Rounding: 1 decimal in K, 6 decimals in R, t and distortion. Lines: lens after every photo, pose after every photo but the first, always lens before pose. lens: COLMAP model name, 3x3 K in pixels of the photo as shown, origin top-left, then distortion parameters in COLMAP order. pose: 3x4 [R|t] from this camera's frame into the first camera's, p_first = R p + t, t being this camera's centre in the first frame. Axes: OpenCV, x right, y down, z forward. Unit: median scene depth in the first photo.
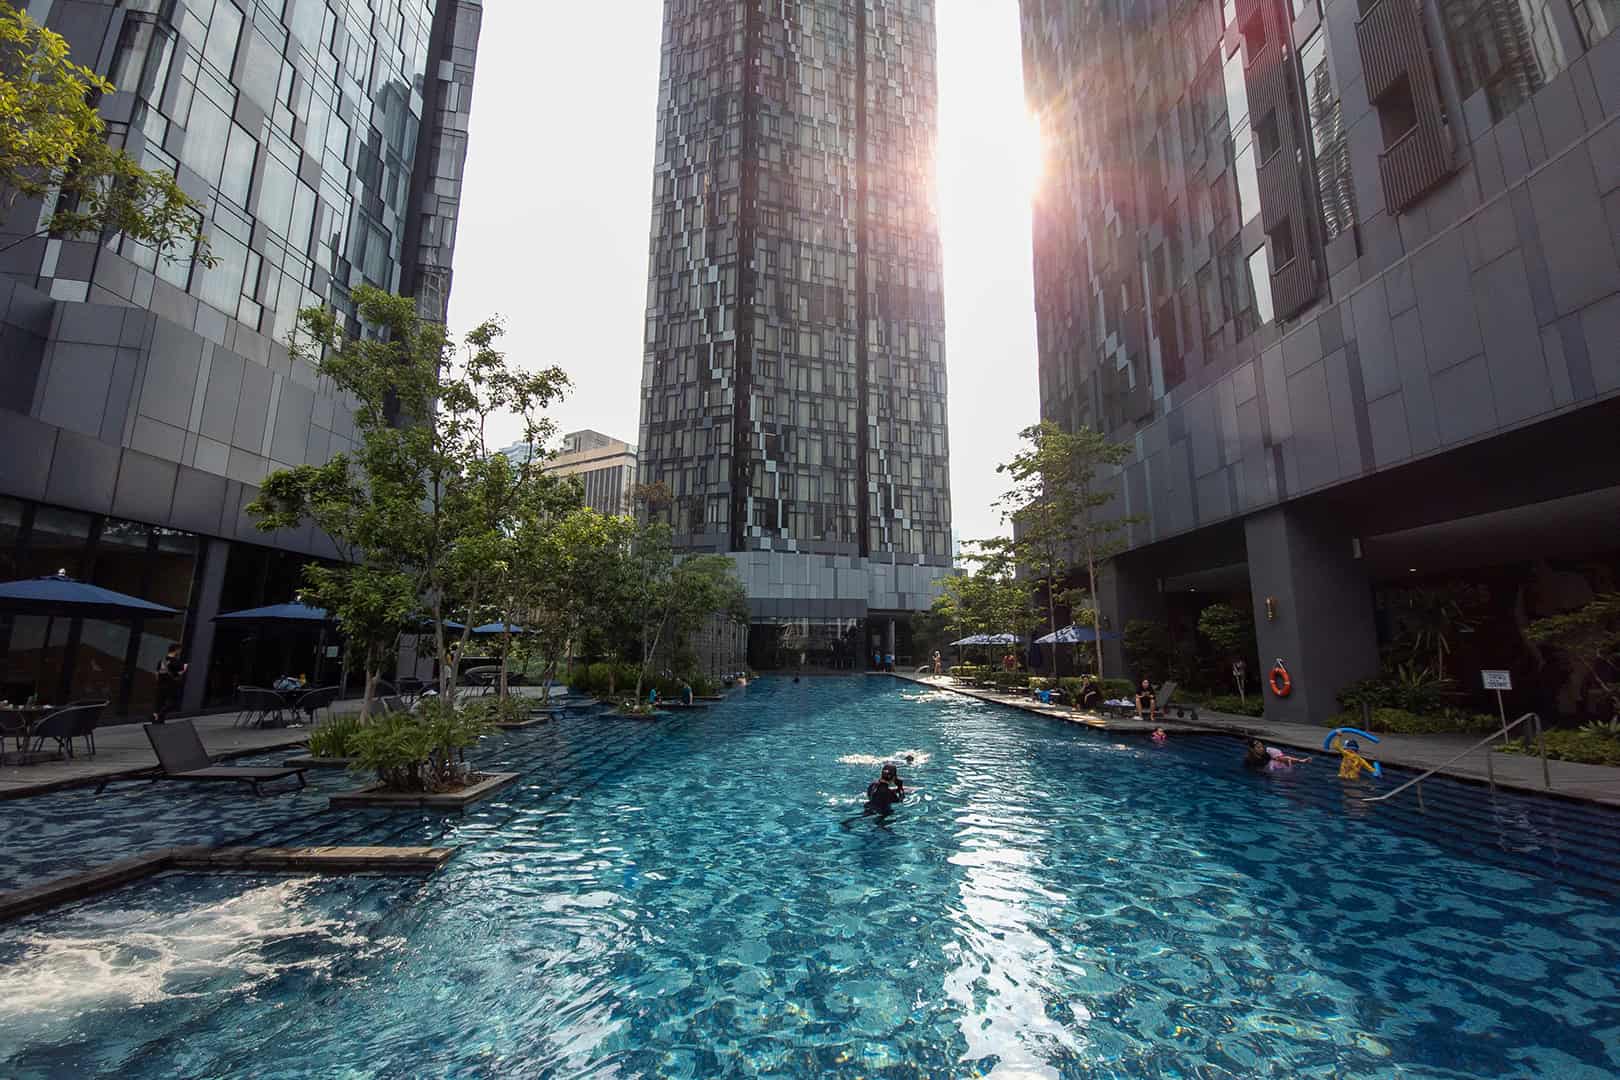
lens RADIAL K [[660.0, 0, 803.4], [0, 660.0, 530.2], [0, 0, 1]] dist [0.006867, -0.001298]
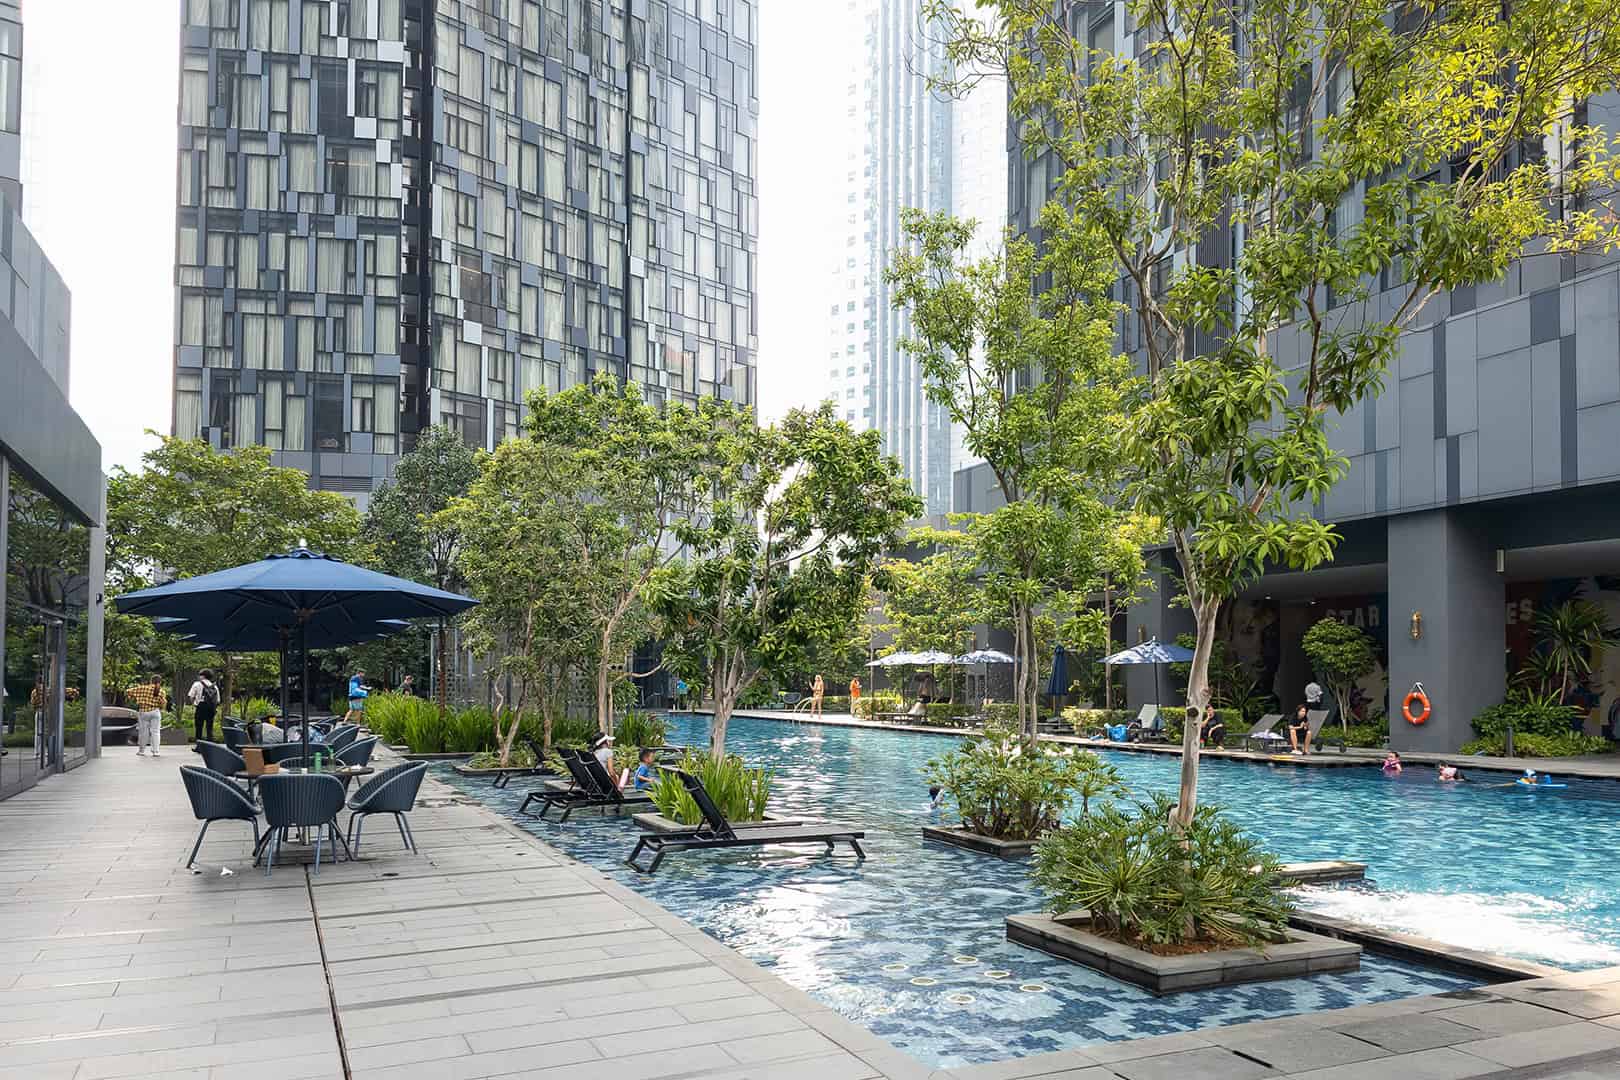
lens RADIAL K [[1202.4, 0, 839.2], [0, 1202.4, 664.5], [0, 0, 1]] dist [0.008052, -0.012541]
pose [[0.897411, 0.003069, 0.441184, -0.201879], [-0.077770, 0.985418, 0.151337, -0.003678], [-0.434286, -0.170122, 0.884564, -0.023871]]
